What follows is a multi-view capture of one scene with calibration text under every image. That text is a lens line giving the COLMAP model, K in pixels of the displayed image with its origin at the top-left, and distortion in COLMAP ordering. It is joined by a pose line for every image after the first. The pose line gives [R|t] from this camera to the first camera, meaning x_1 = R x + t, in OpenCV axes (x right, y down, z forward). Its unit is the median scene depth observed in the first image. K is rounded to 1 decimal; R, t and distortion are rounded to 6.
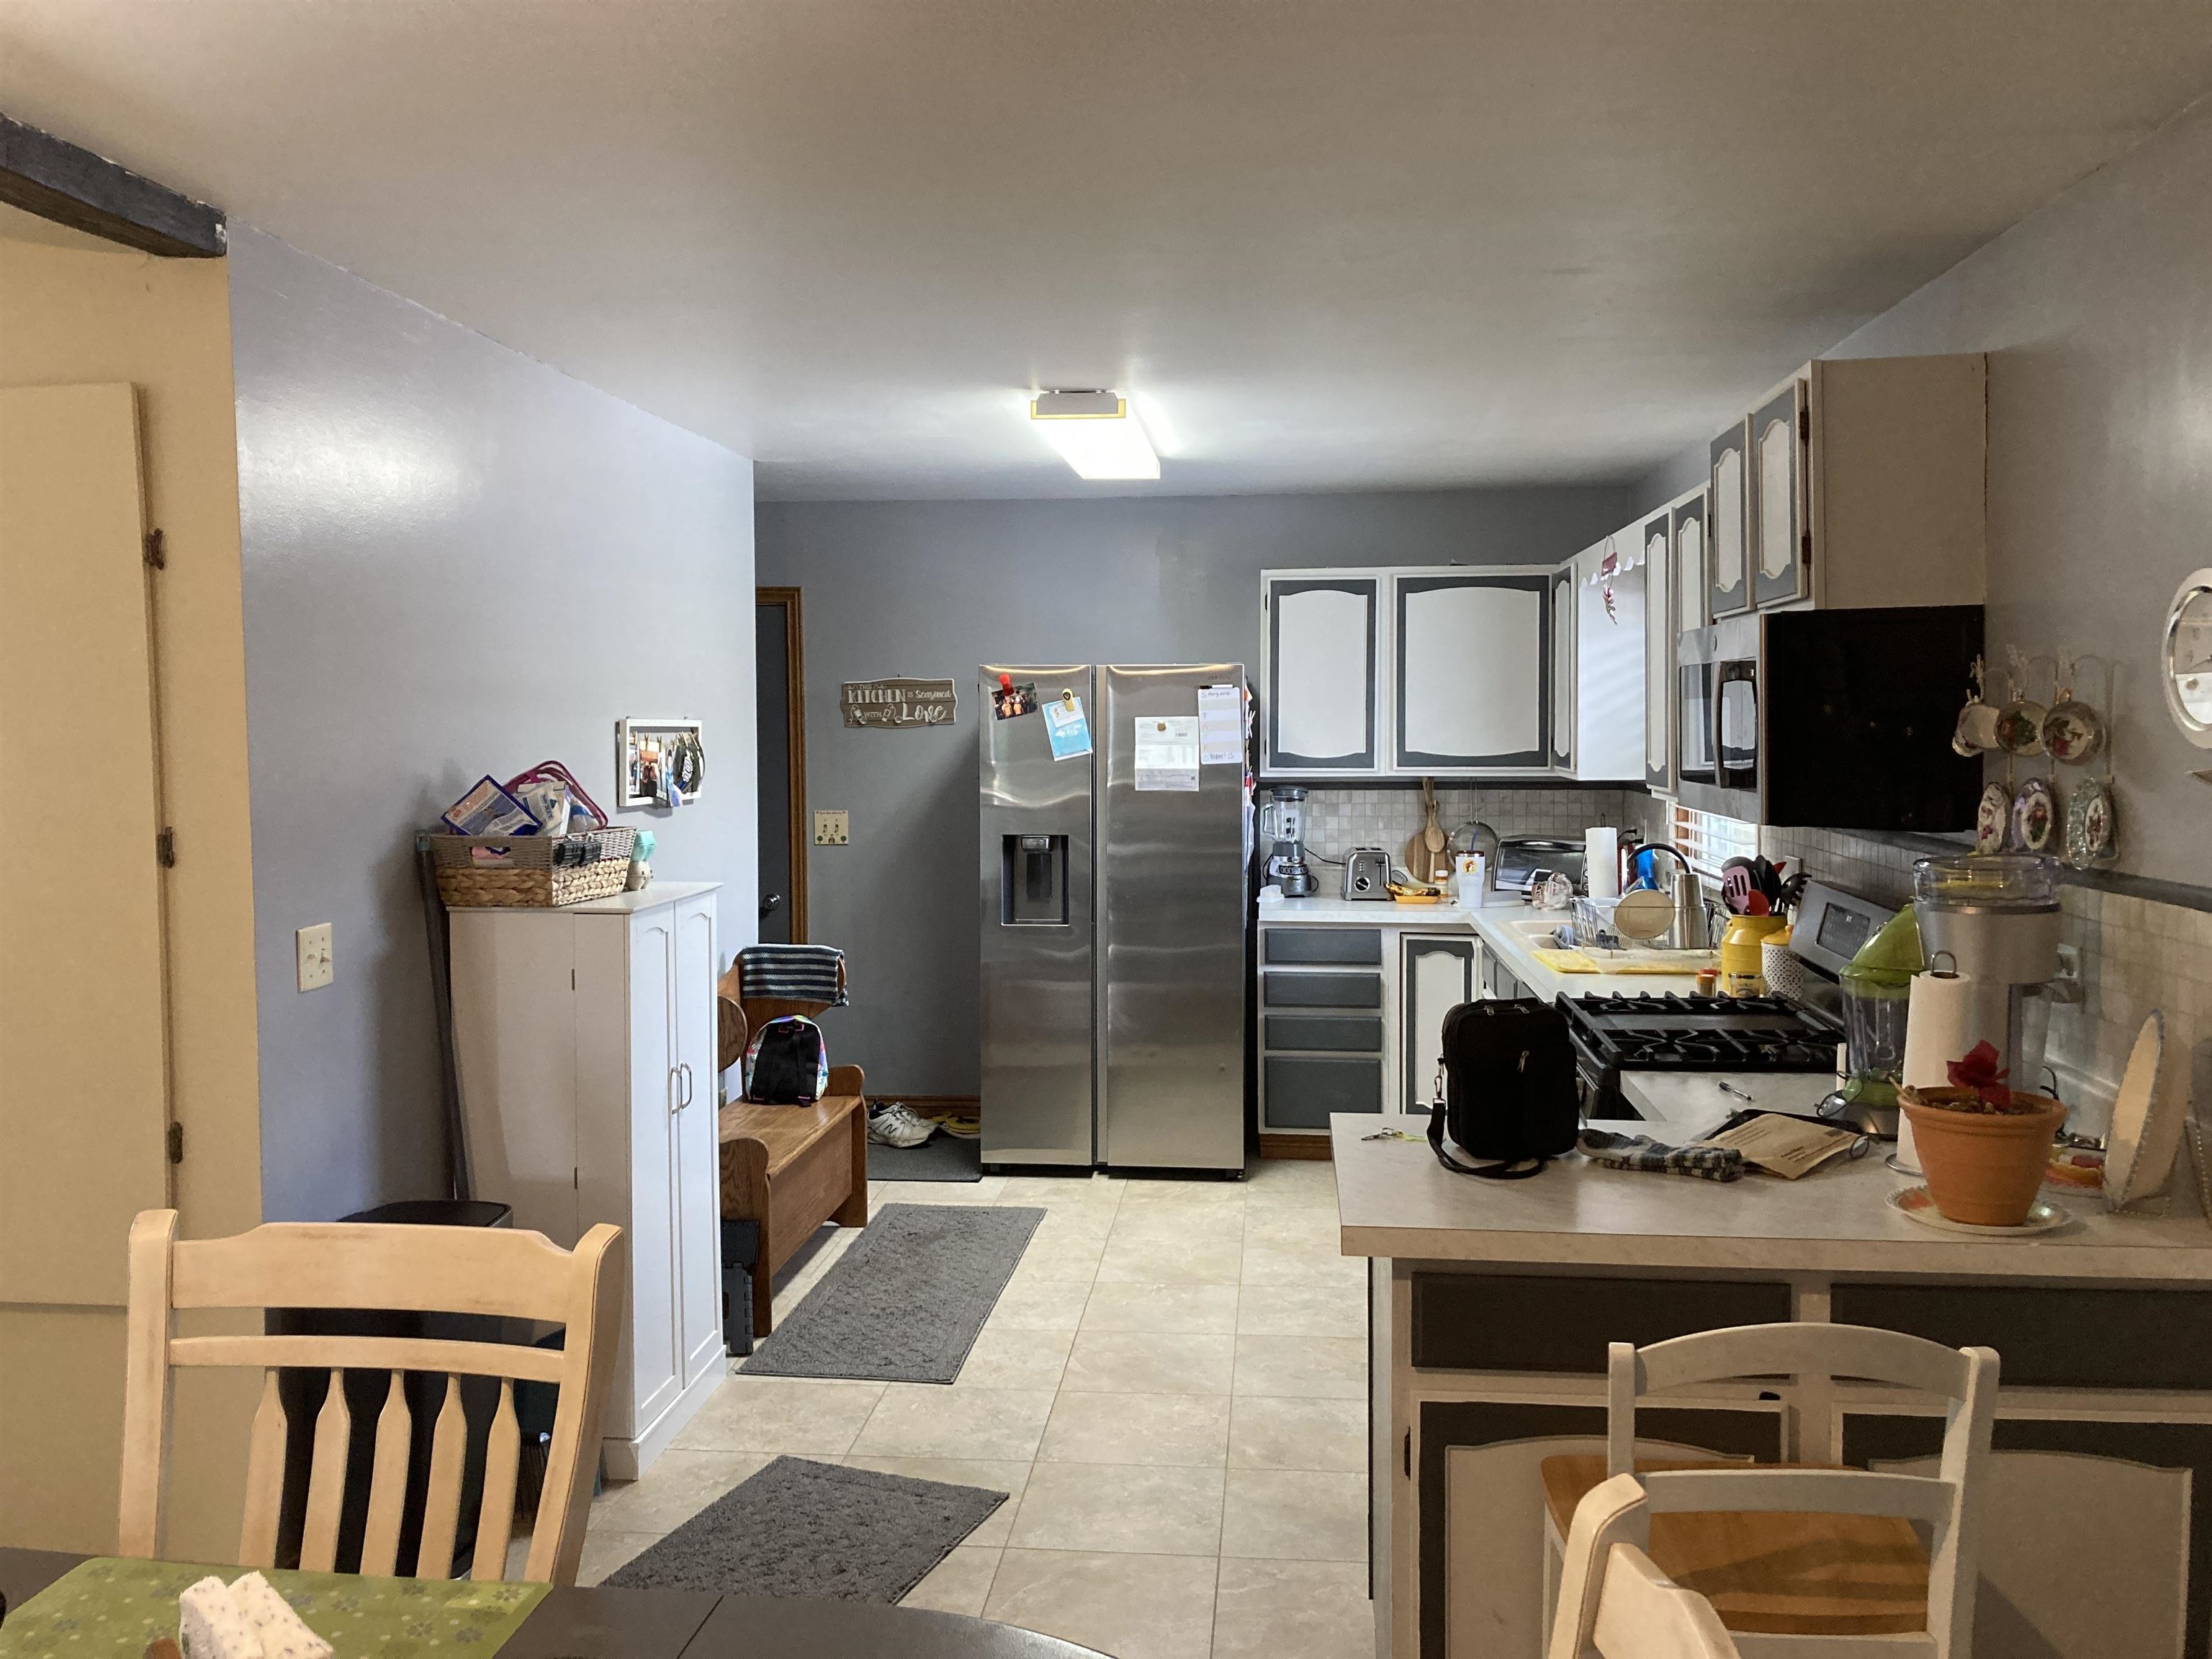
lens RADIAL K [[1841.7, 0, 1099.6], [0, 1841.7, 814.5], [0, 0, 1]] dist [0.133236, -0.252965]
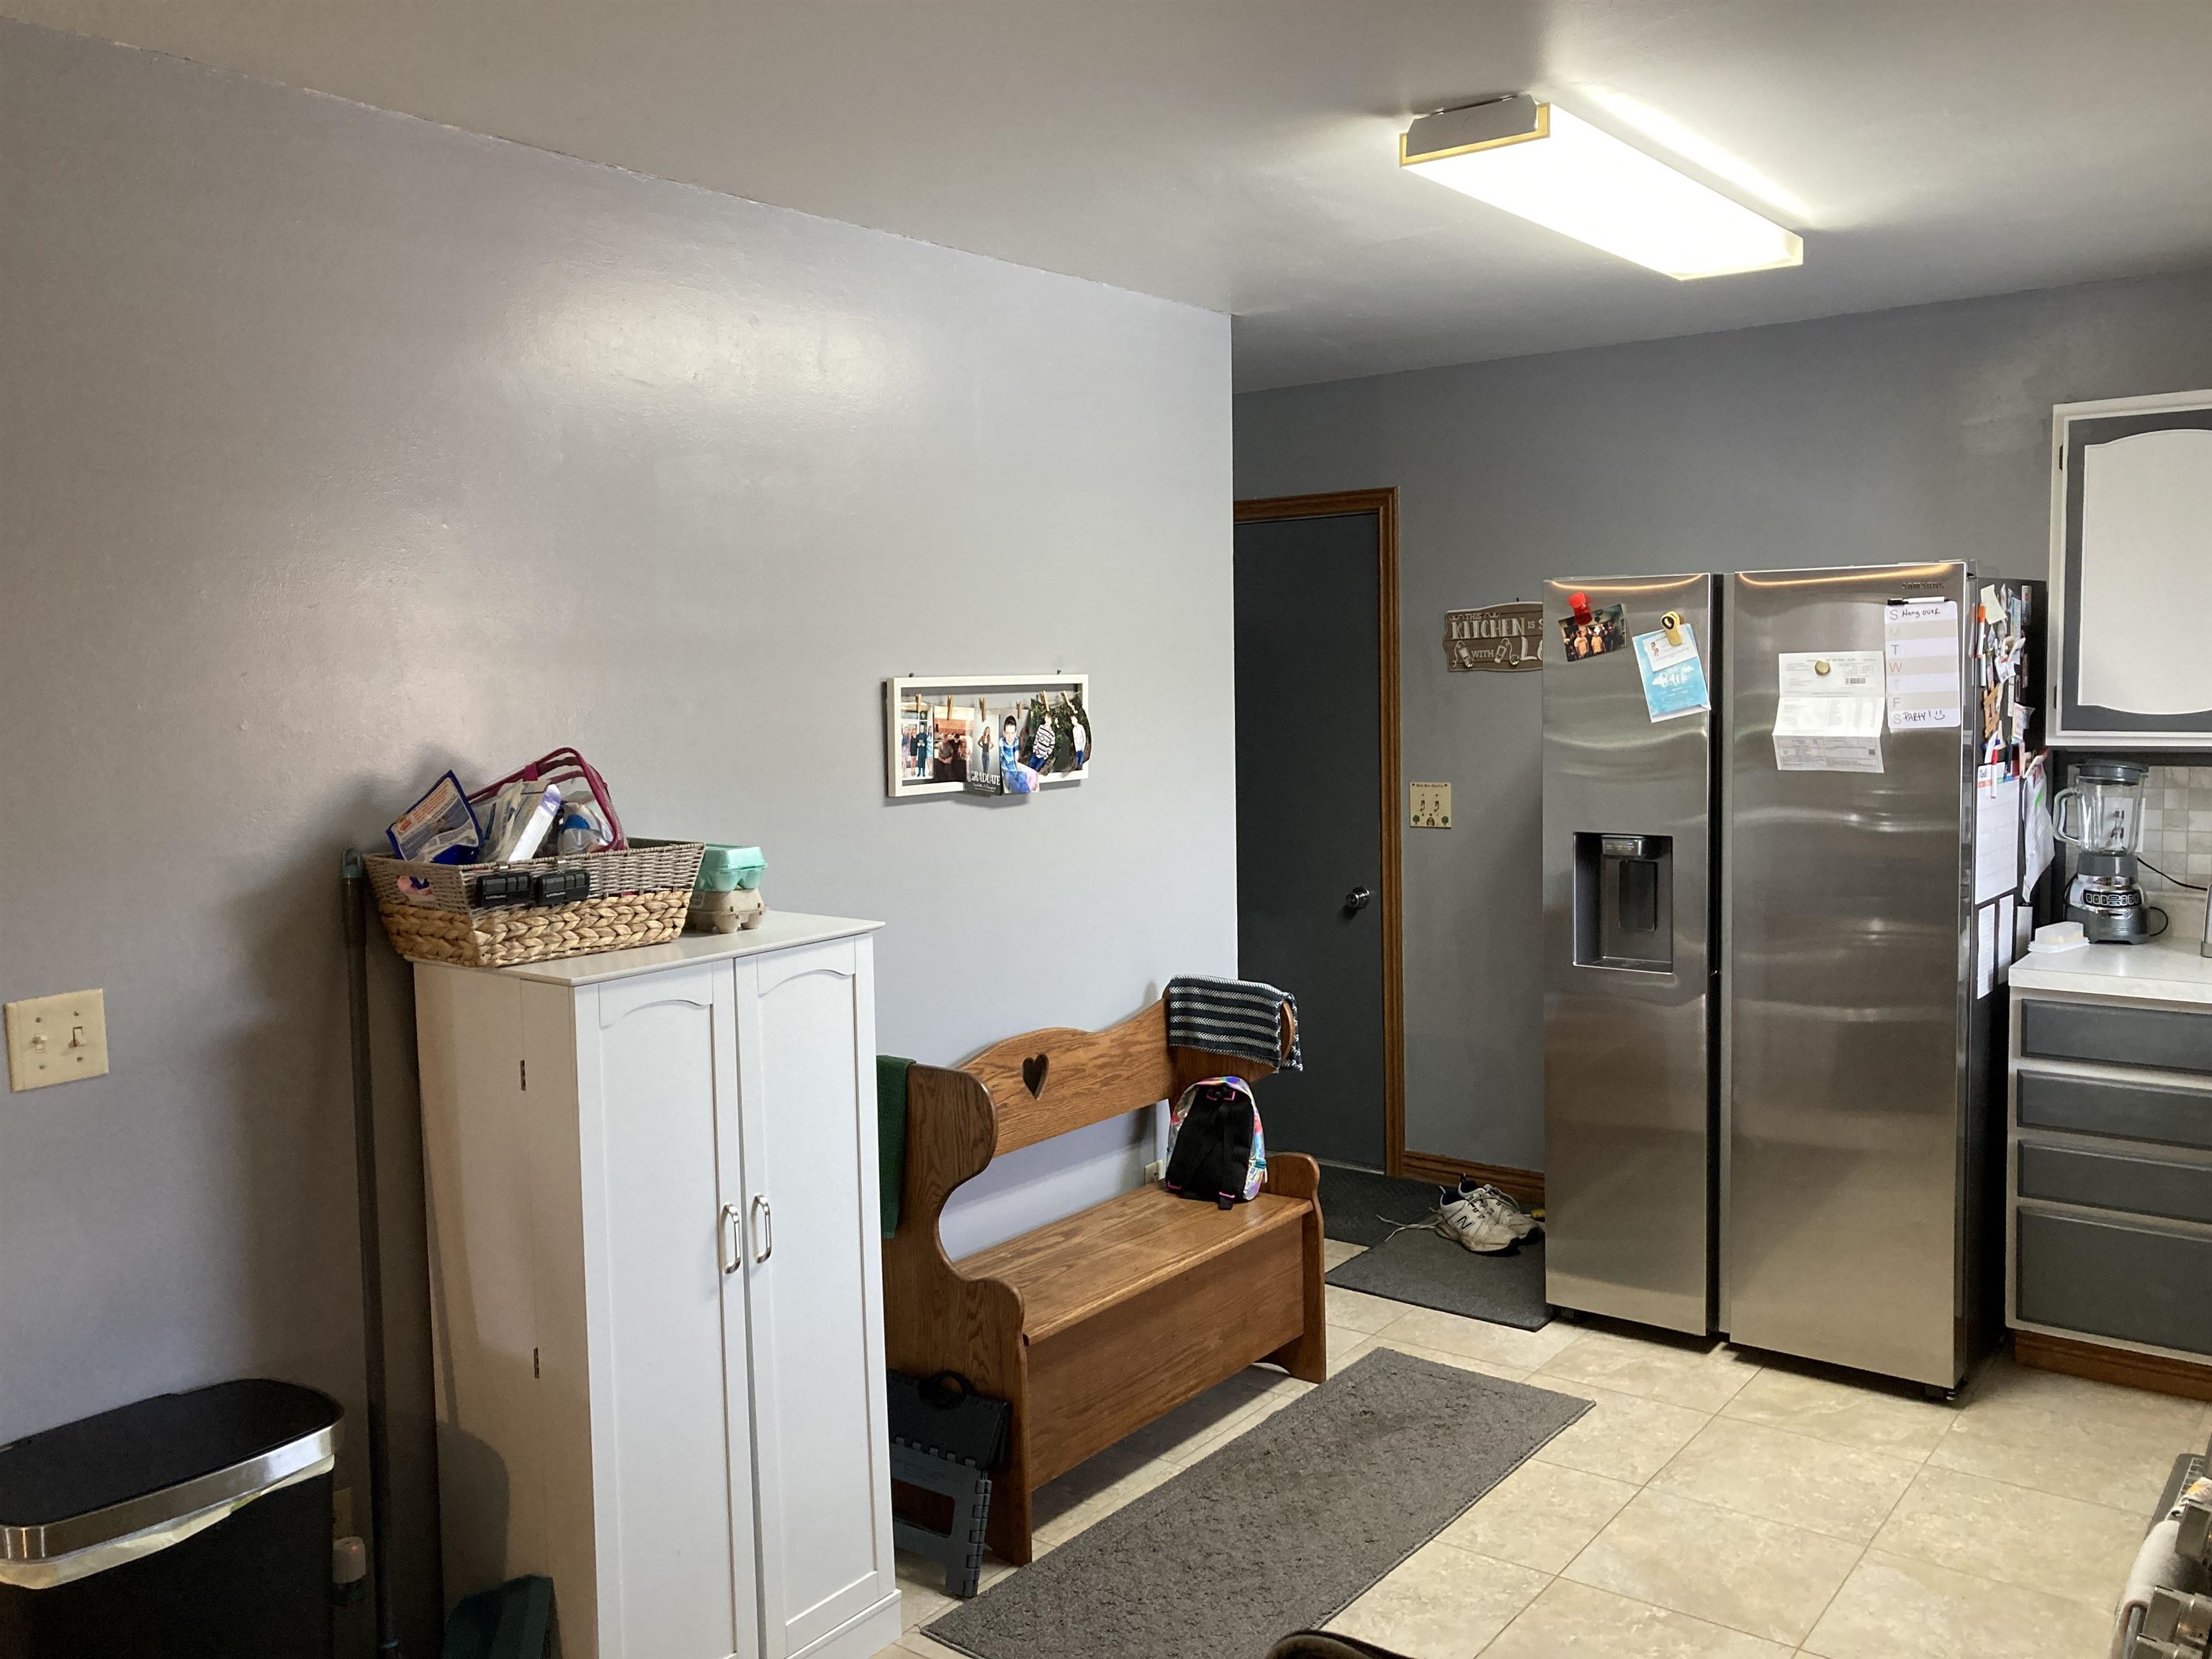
lens RADIAL K [[1841.7, 0, 1099.6], [0, 1841.7, 814.5], [0, 0, 1]] dist [0.133236, -0.252965]
pose [[0.853368, 0.028660, -0.520520, 0.158002], [-0.008075, 0.999095, 0.041772, -0.023090], [0.521246, -0.031444, 0.852827, 0.337685]]
